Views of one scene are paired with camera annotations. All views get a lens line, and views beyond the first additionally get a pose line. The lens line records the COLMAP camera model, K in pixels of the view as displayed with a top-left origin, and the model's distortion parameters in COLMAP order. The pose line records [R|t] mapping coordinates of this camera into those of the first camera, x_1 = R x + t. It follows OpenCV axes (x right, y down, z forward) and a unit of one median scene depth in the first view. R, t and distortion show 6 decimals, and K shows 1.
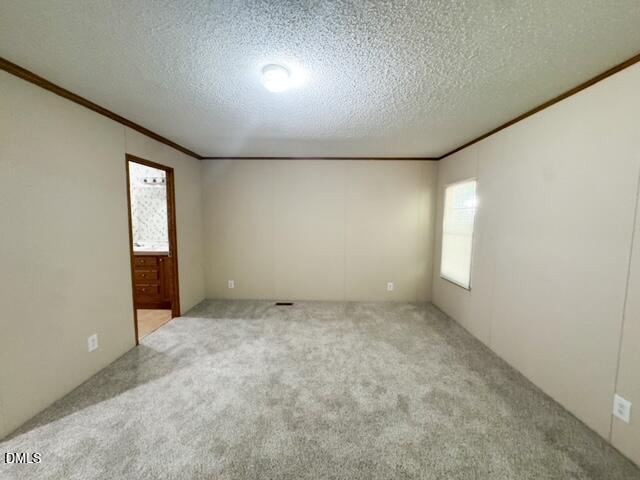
lens RADIAL K [[257.1, 0, 318.9], [0, 257.1, 240.7], [0, 0, 1]] dist [-0.001385, -0.000202]
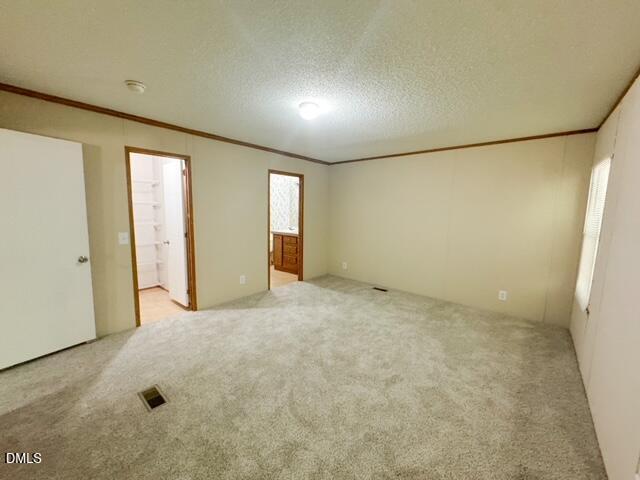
lens RADIAL K [[257.1, 0, 318.9], [0, 257.1, 240.7], [0, 0, 1]] dist [-0.001385, -0.000202]
pose [[0.767782, 0.081301, -0.635532, 0.469558], [-0.070126, 0.996621, 0.042775, 0.012172], [0.636862, 0.011726, 0.770889, -0.026589]]
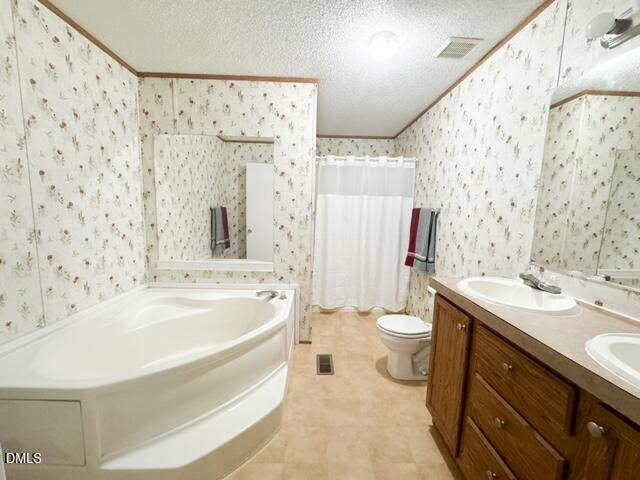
lens RADIAL K [[257.1, 0, 318.9], [0, 257.1, 240.7], [0, 0, 1]] dist [-0.001385, -0.000202]
pose [[0.043186, 0.111870, -0.992784, -0.592020], [-0.114283, 0.987742, 0.106330, -0.045625], [0.992509, 0.108866, 0.055441, 1.003038]]
